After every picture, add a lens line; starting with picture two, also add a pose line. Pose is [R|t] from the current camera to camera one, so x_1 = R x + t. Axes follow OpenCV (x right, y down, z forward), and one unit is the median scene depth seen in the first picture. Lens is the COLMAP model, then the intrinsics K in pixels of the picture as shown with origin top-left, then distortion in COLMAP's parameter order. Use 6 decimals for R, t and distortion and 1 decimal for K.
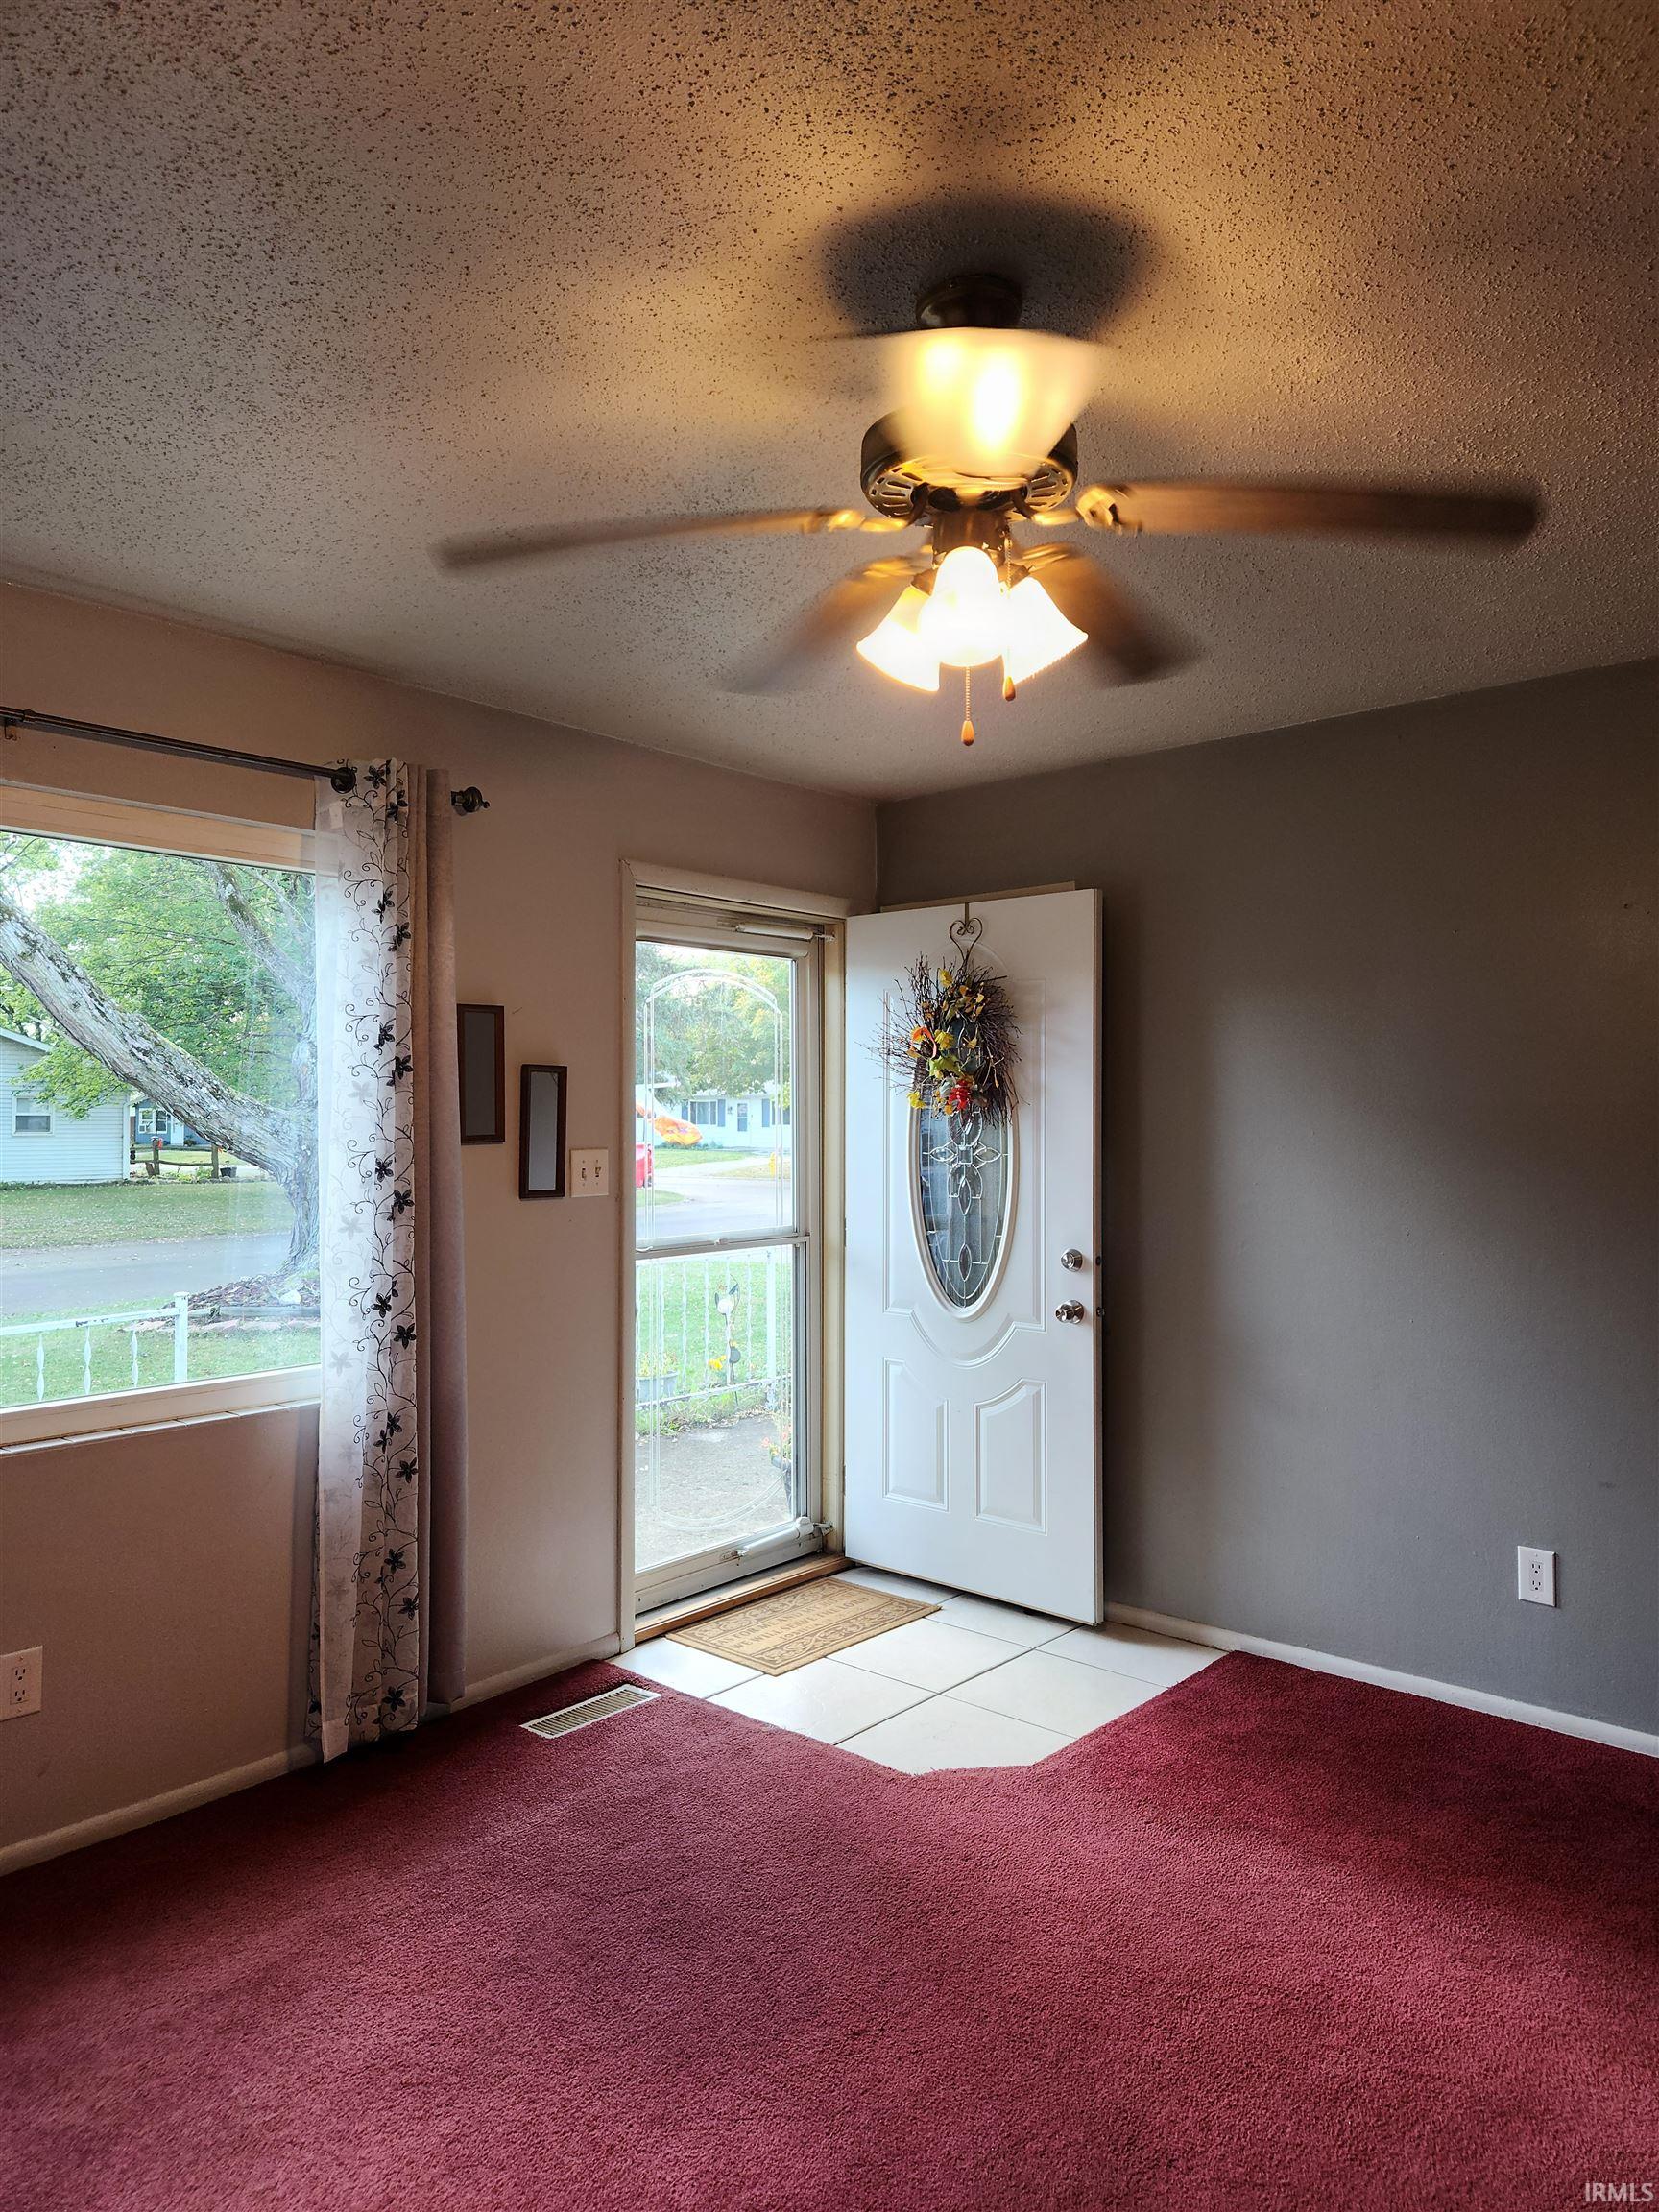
lens RADIAL K [[1489.5, 0, 849.4], [0, 1489.5, 1090.6], [0, 0, 1]] dist [0.076762, -0.067228]
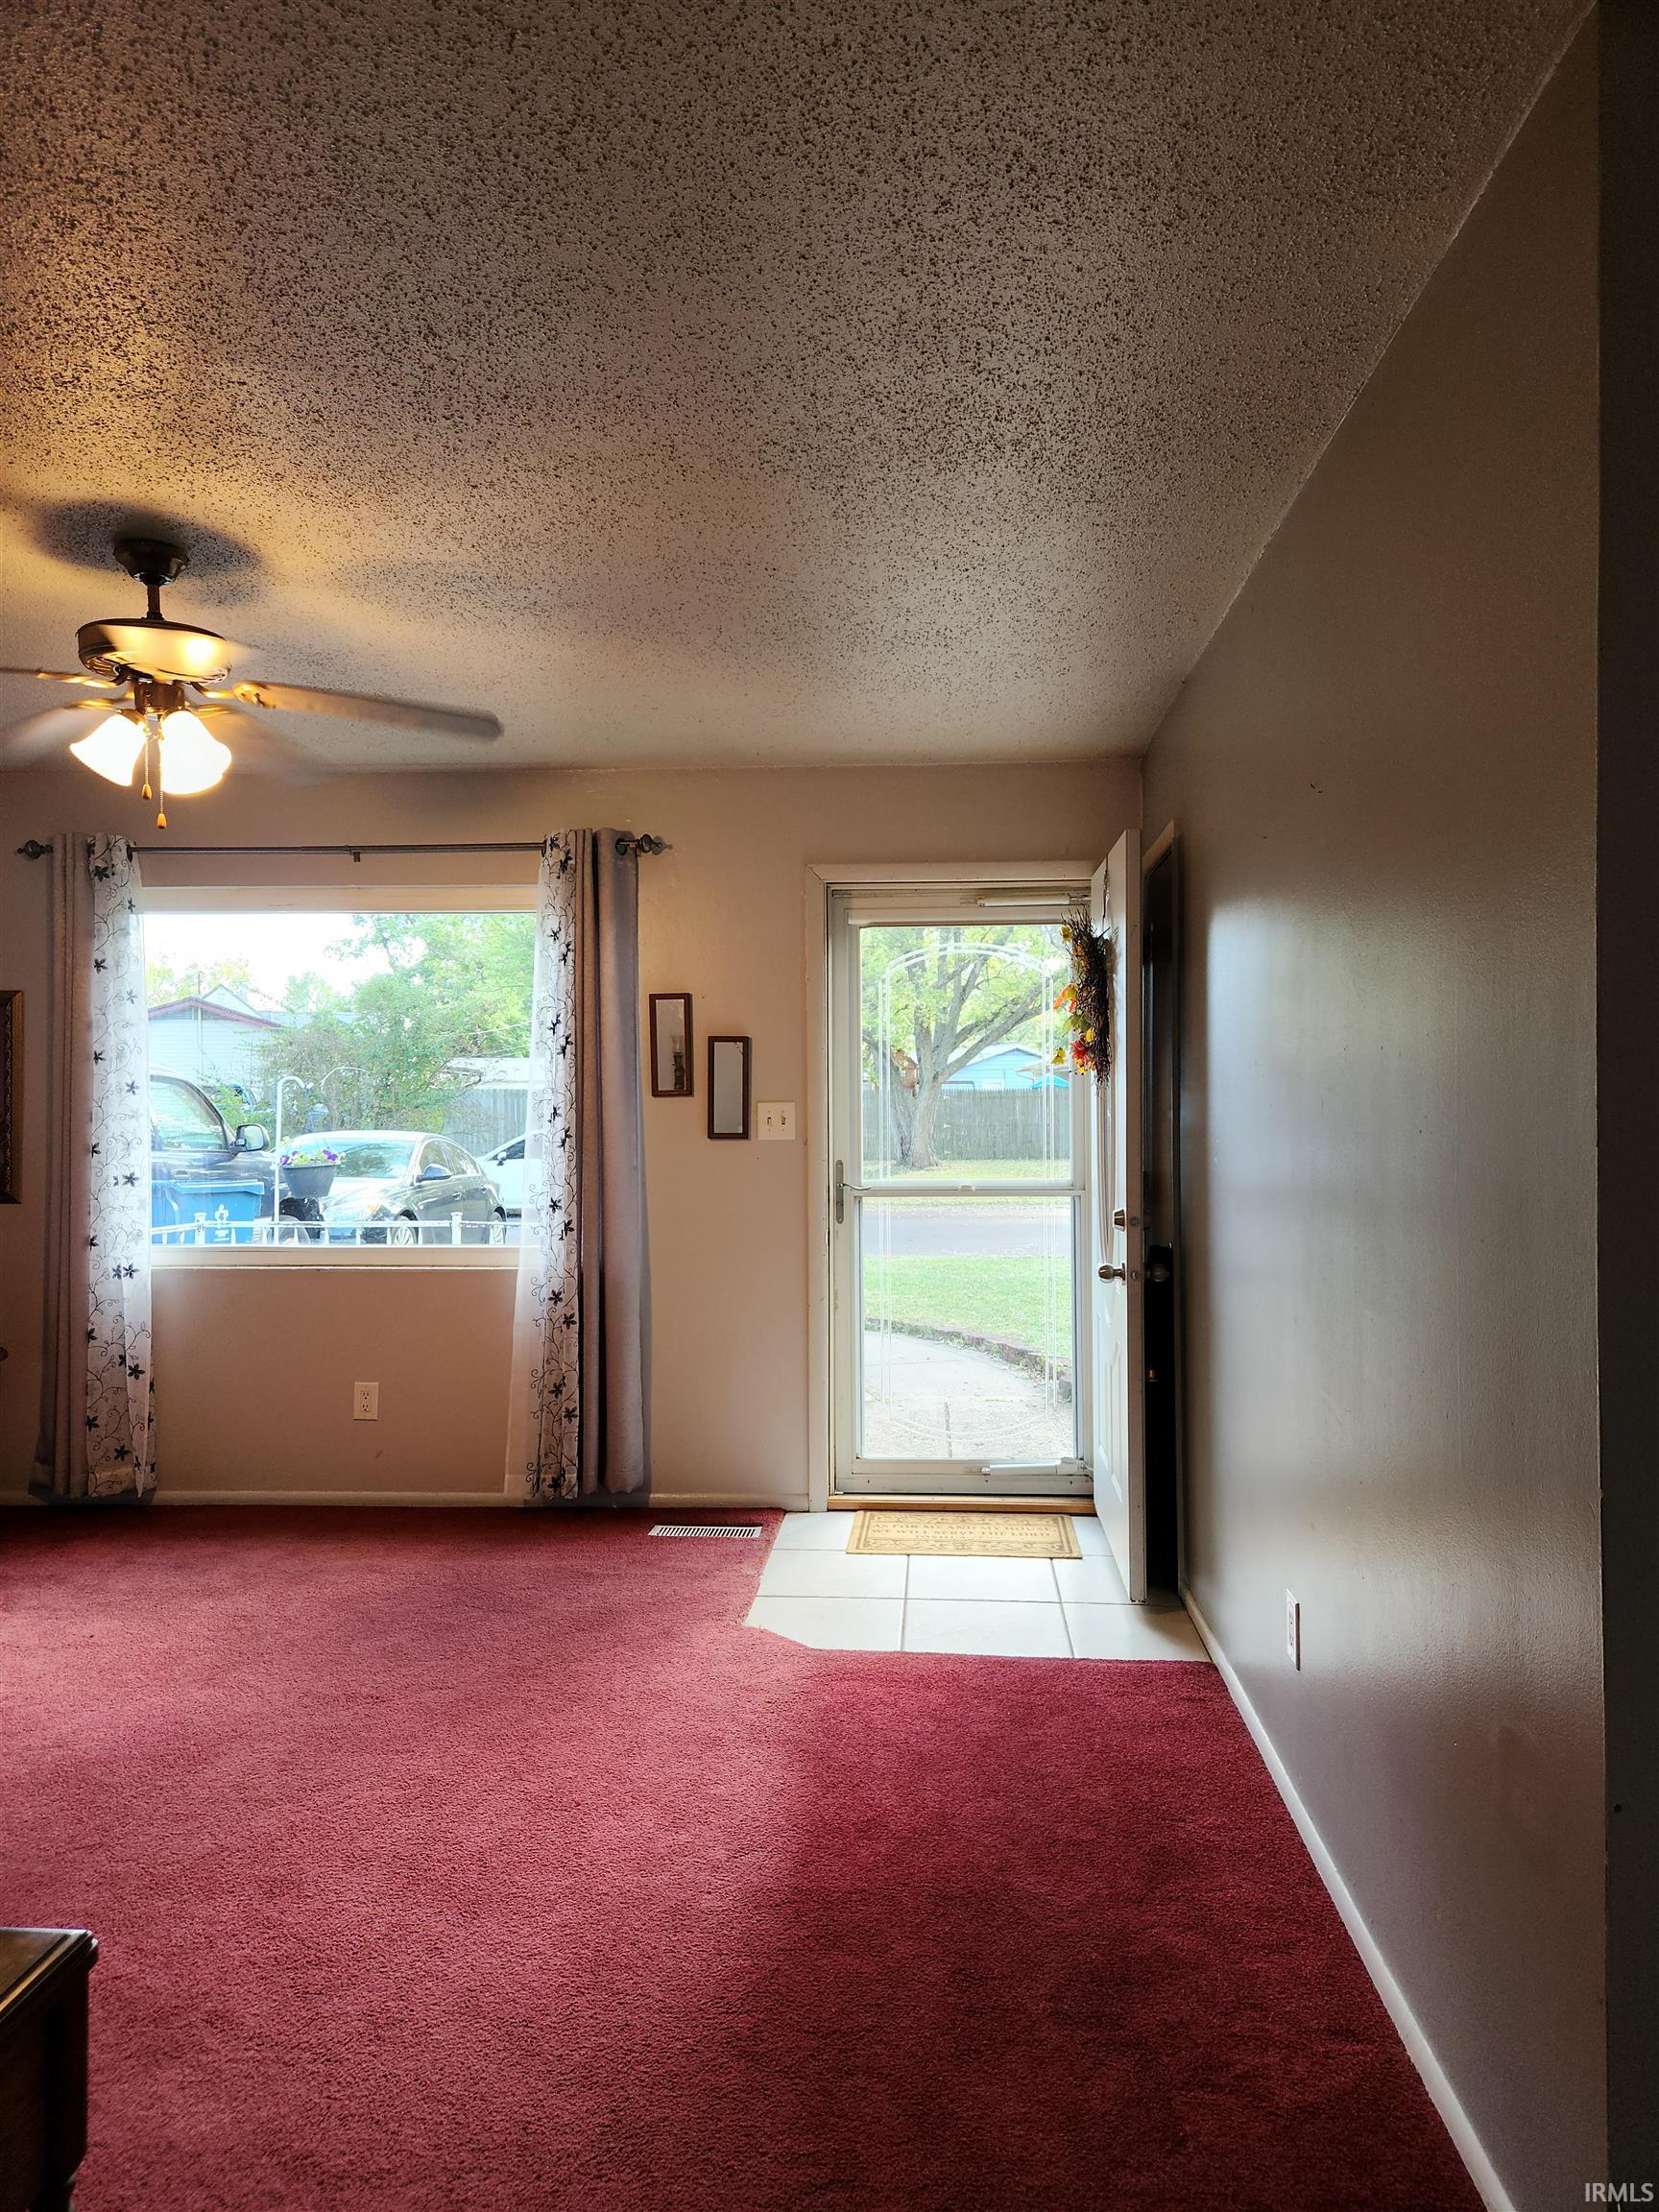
lens RADIAL K [[1489.5, 0, 849.4], [0, 1489.5, 1090.6], [0, 0, 1]] dist [0.076762, -0.067228]
pose [[0.593779, -0.011014, -0.804553, 0.916331], [0.018343, 0.999832, -0.000149, 0.032863], [0.804419, -0.014669, 0.593881, 0.328261]]
